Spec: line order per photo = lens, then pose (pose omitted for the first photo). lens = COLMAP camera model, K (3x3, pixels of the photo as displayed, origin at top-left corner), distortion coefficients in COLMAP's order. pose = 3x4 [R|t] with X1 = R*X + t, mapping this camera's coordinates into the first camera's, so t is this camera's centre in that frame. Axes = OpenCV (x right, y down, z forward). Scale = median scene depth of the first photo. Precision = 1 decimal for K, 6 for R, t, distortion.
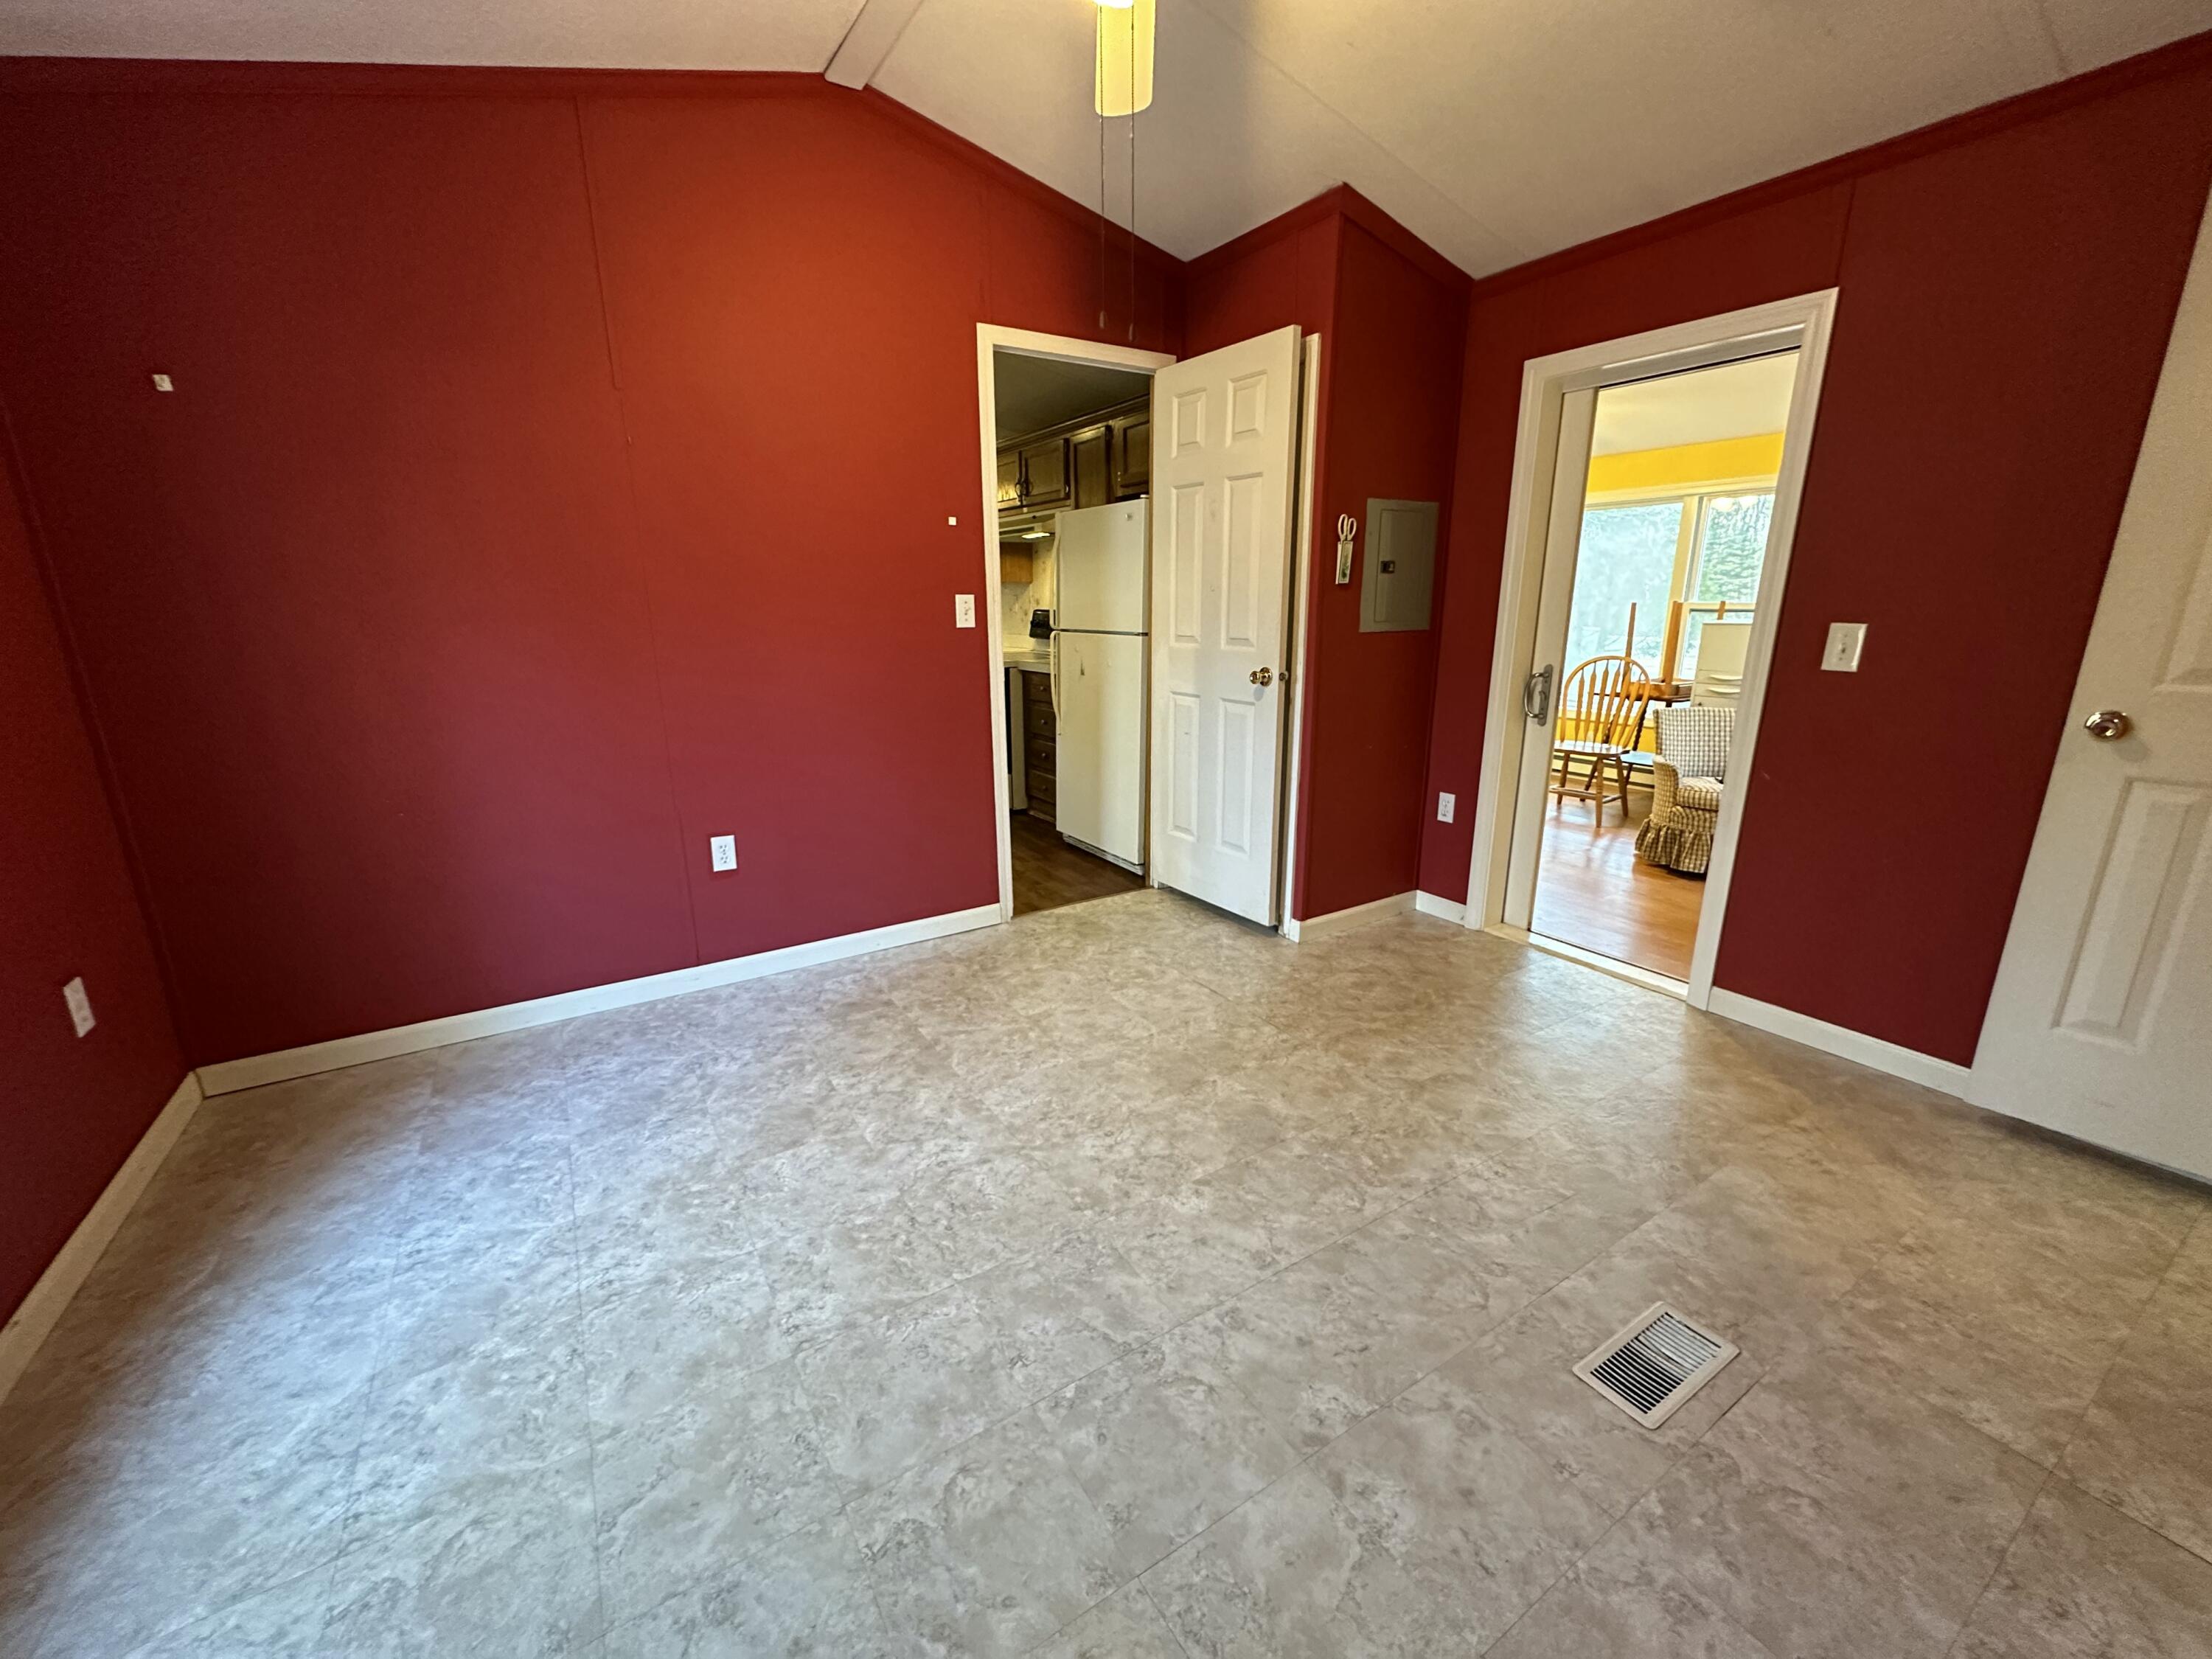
lens RADIAL K [[881.1, 0, 1107.1], [0, 881.1, 825.5], [0, 0, 1]] dist [-0.002050, 0.000392]
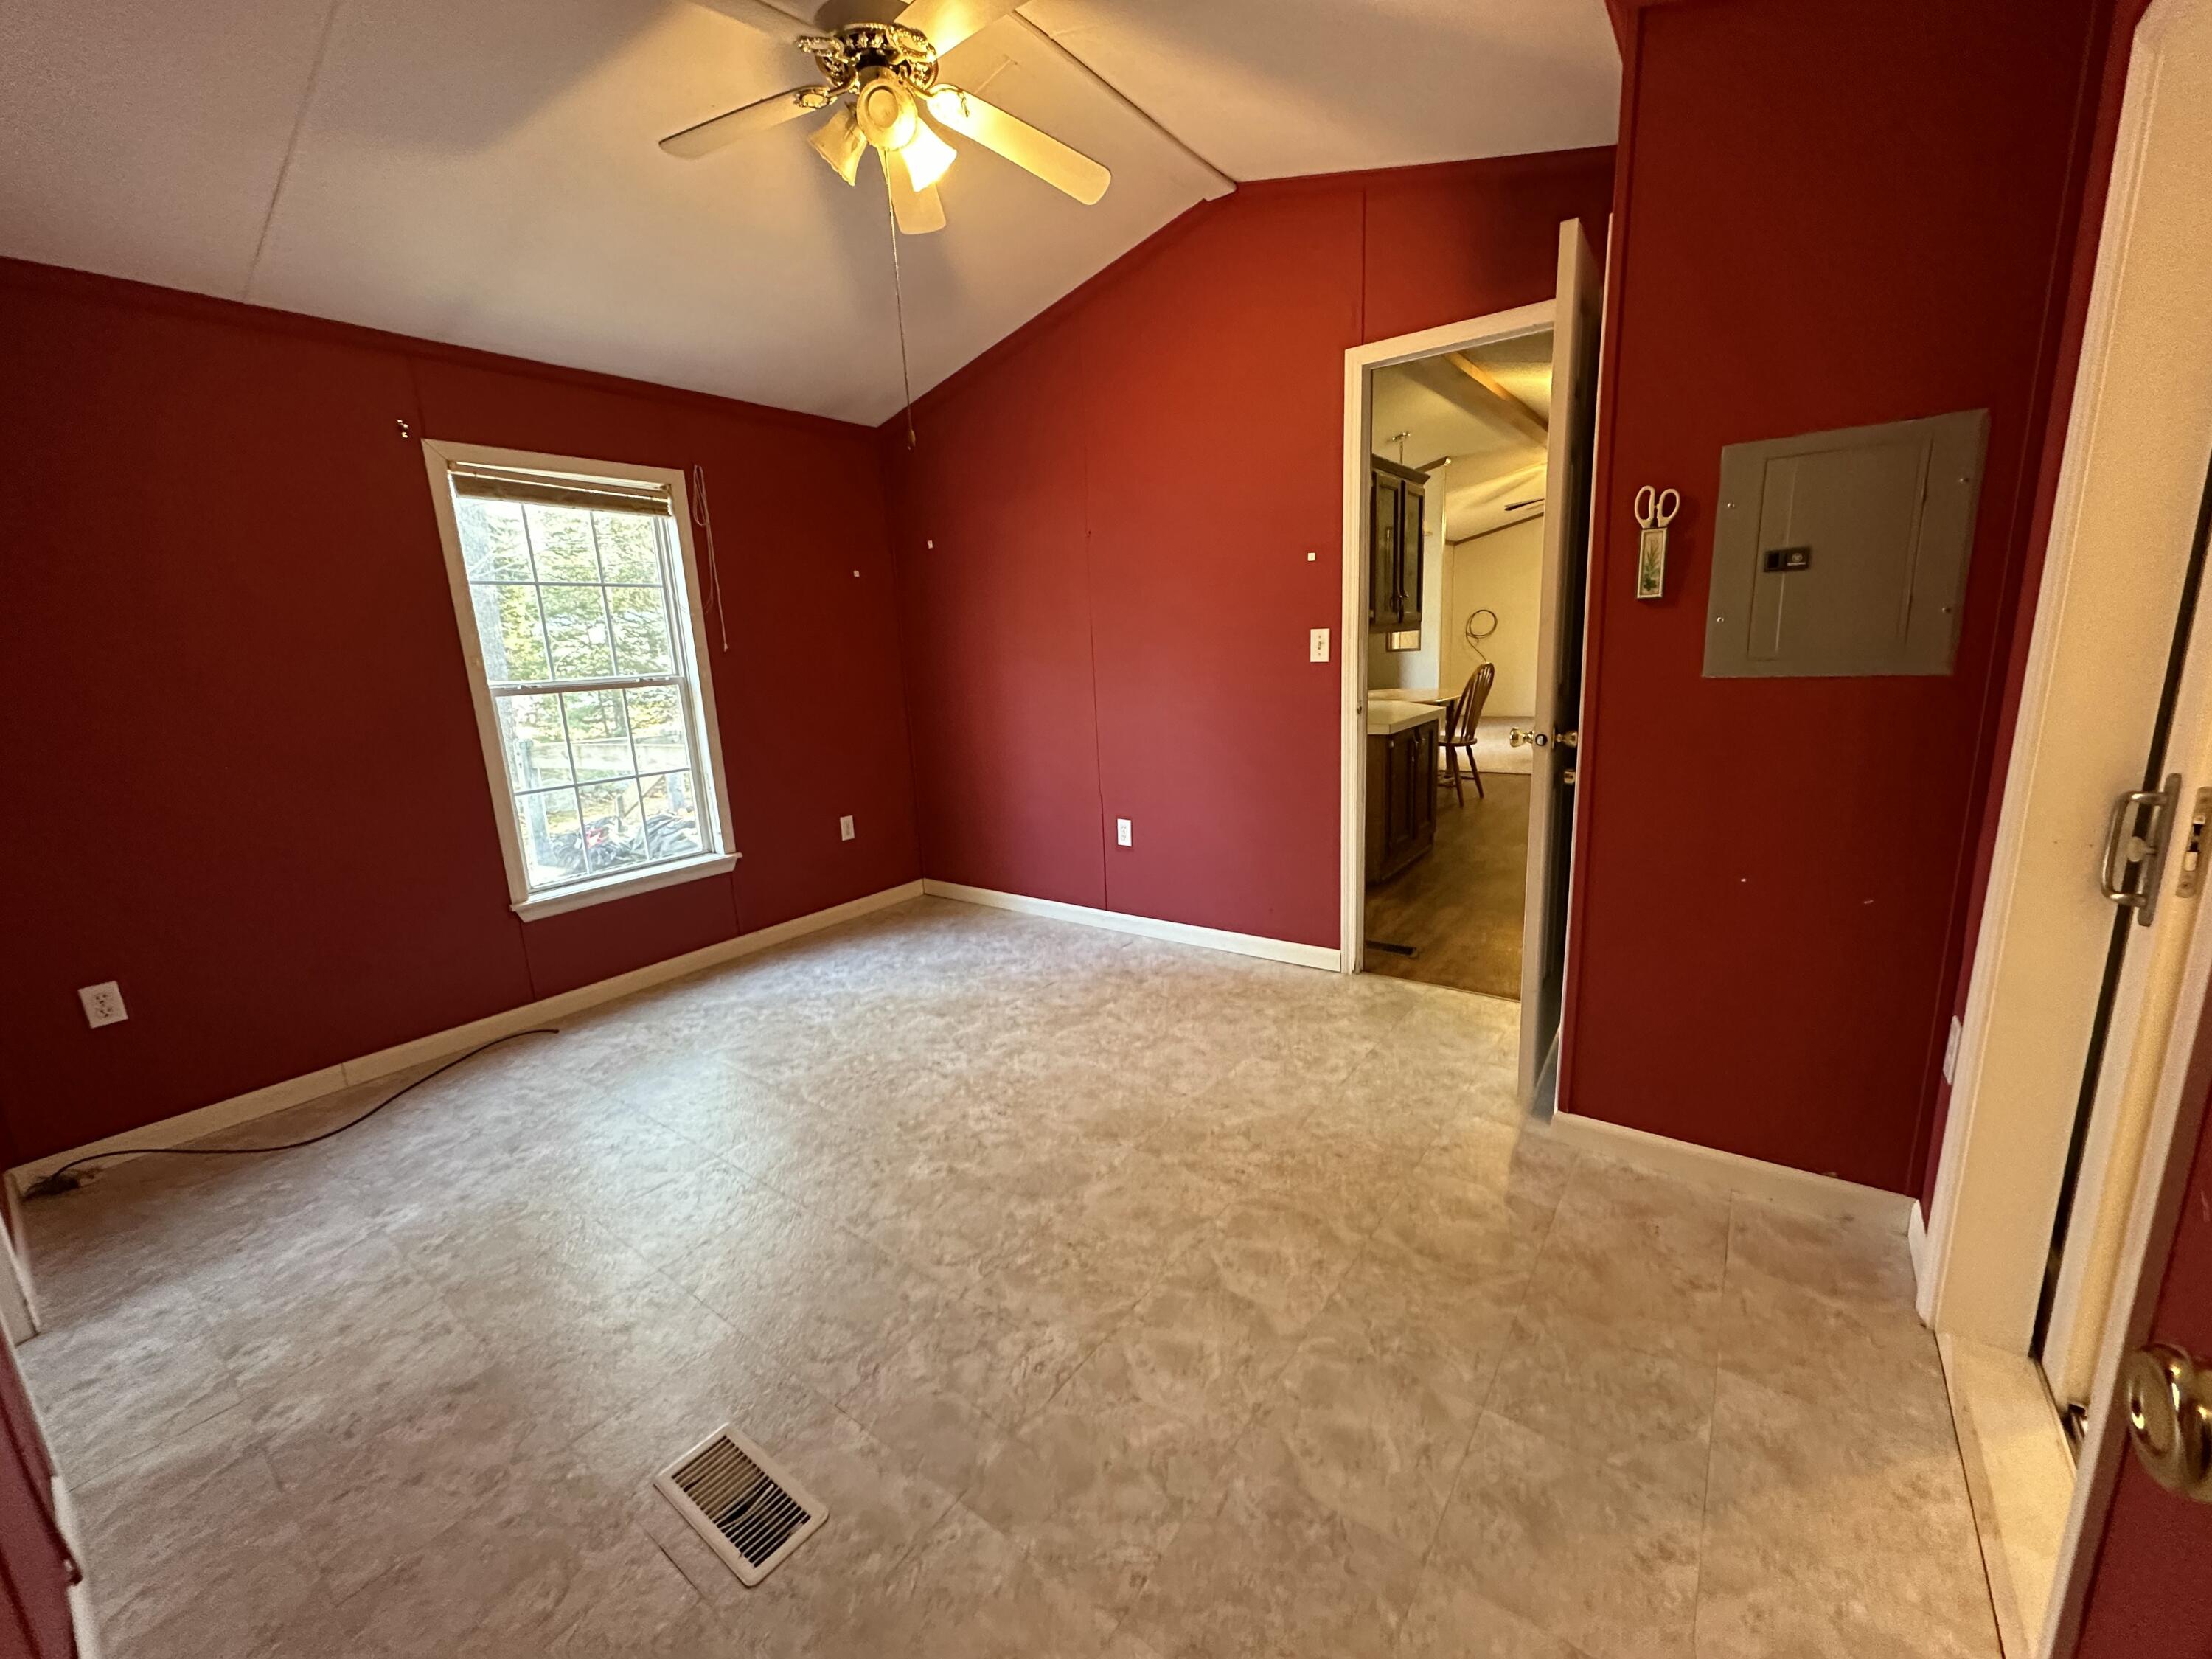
lens RADIAL K [[881.1, 0, 1107.3], [0, 881.1, 828.0], [0, 0, 1]] dist [-0.002050, 0.000392]
pose [[0.360189, 0.183524, -0.914649, 0.967548], [-0.191404, 0.974138, 0.120086, -0.163389], [0.913033, 0.131814, 0.386001, 0.597369]]
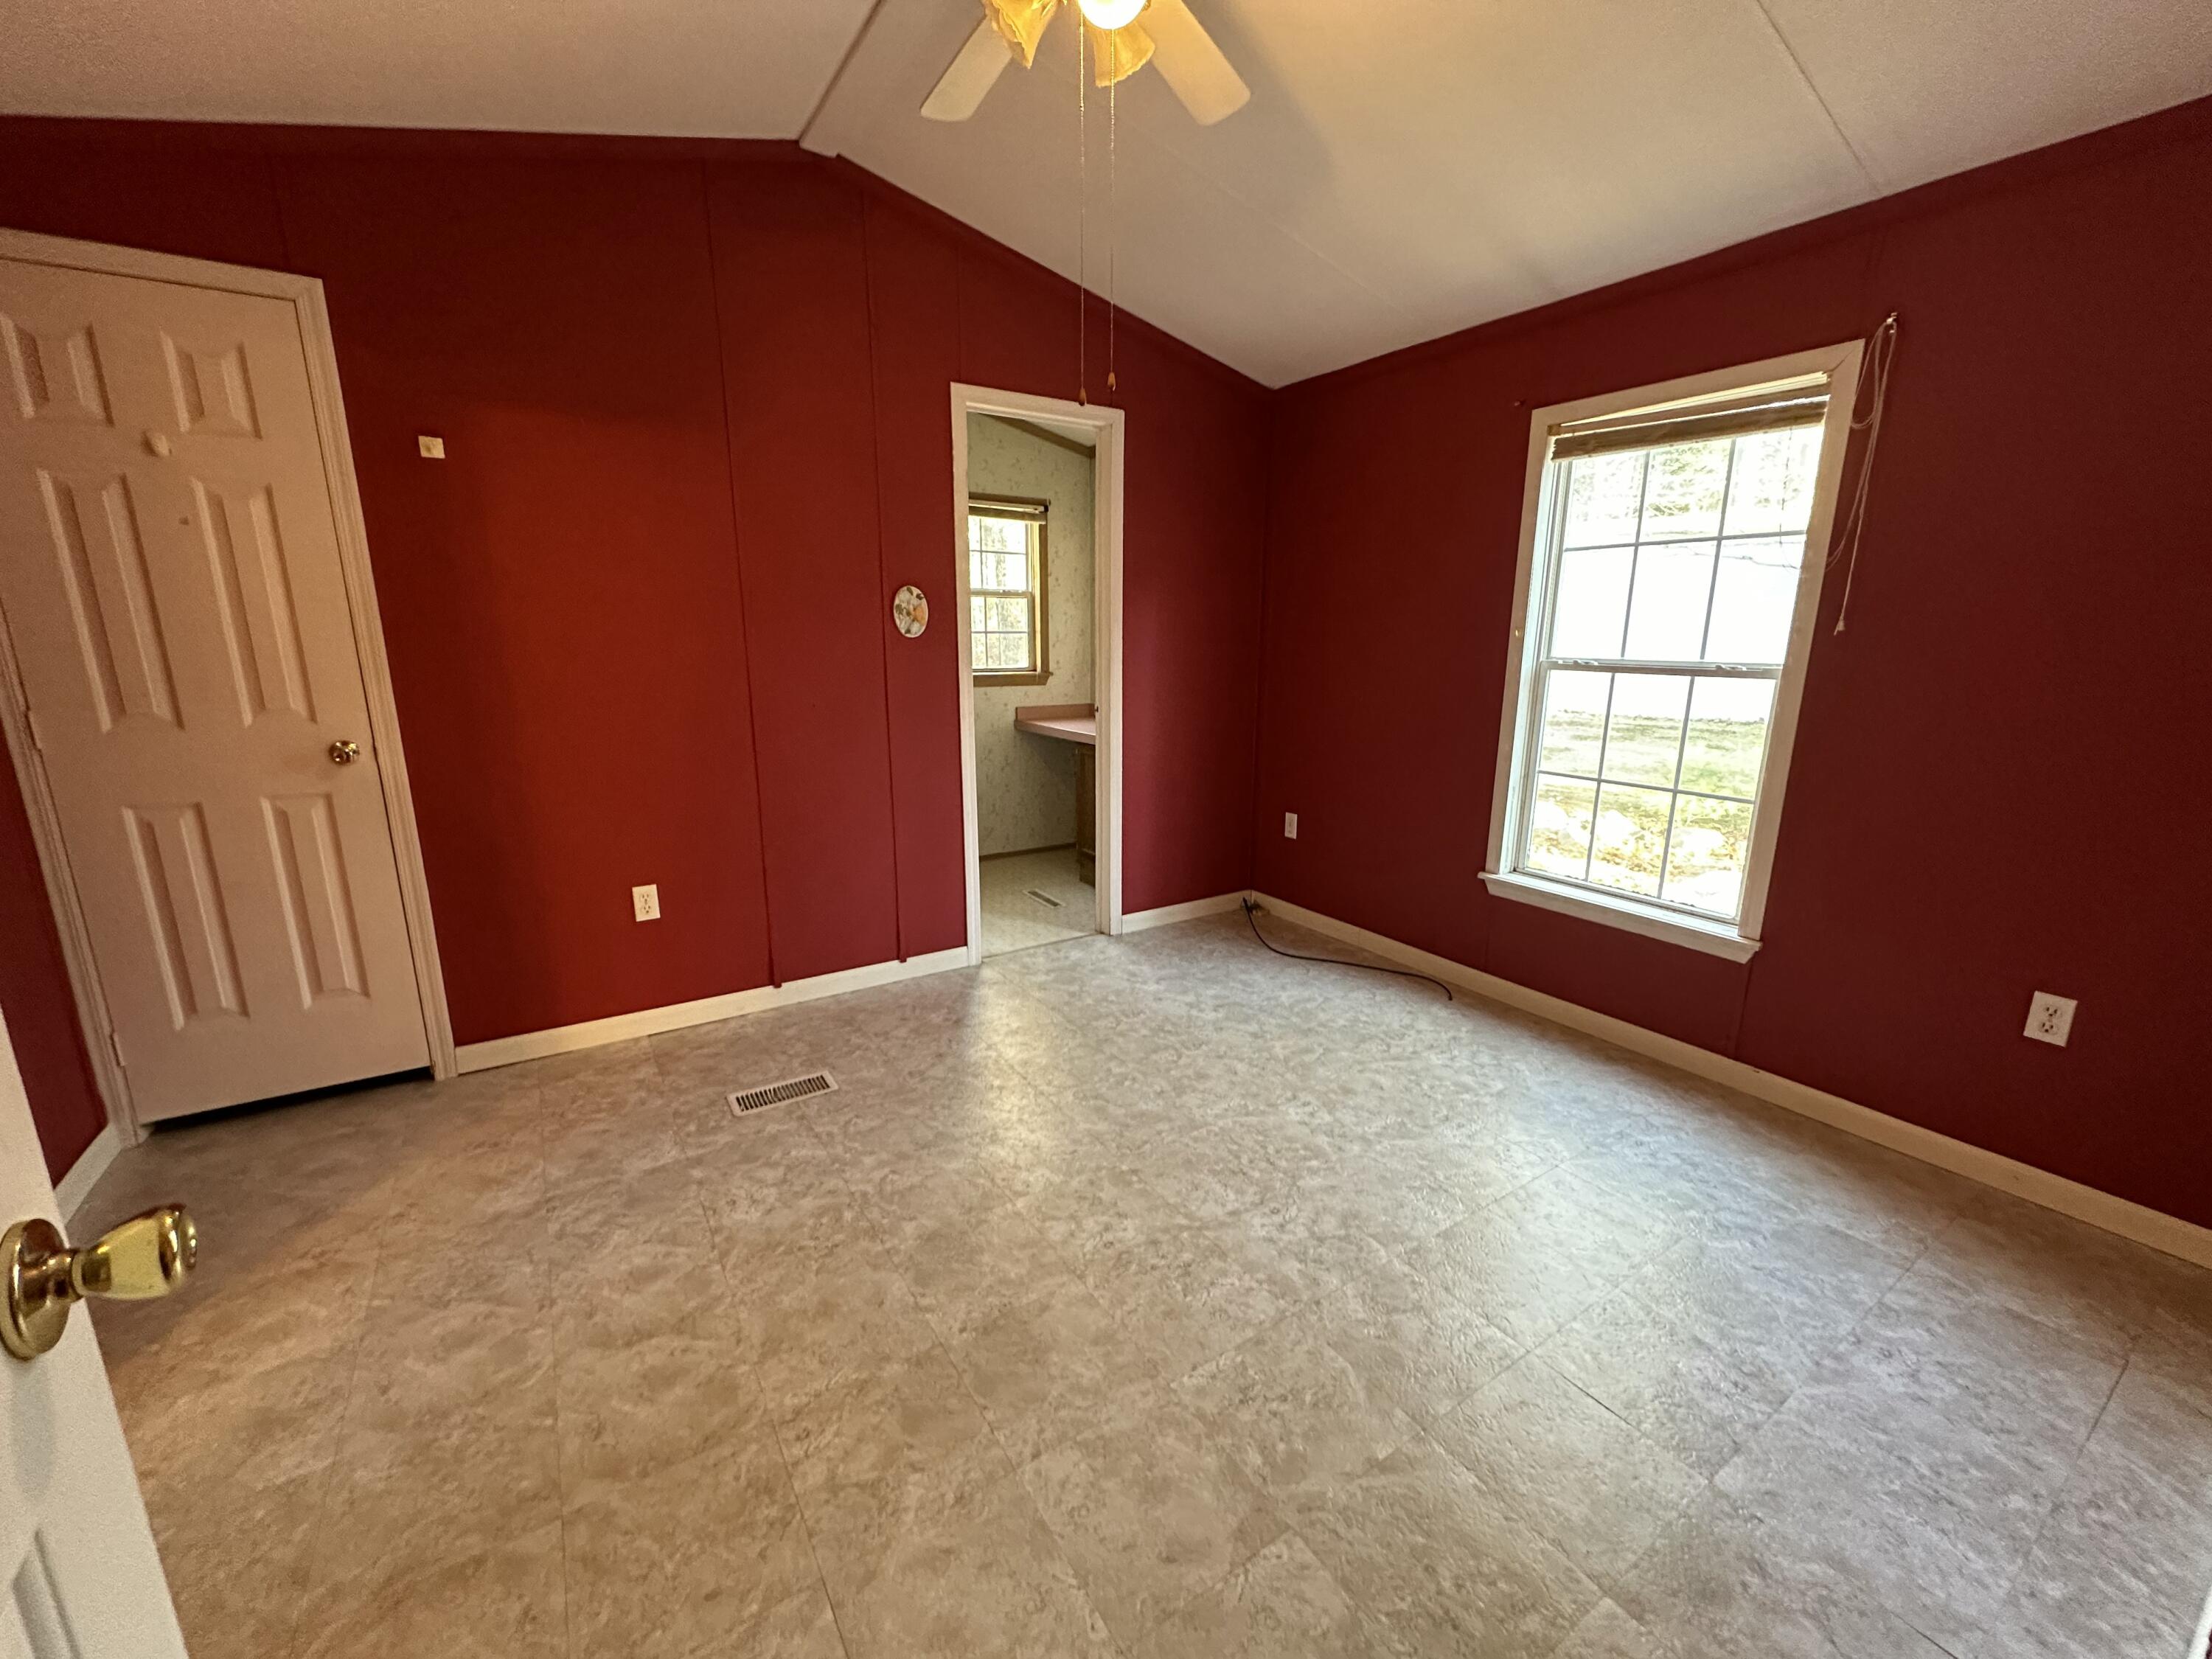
lens RADIAL K [[881.1, 0, 1106.2], [0, 881.1, 827.6], [0, 0, 1]] dist [-0.002050, 0.000392]
pose [[-0.999906, 0.006727, -0.011960, 0.012161], [0.000478, 0.888139, 0.459574, -0.413730], [0.013713, 0.459525, -0.888059, 1.506270]]
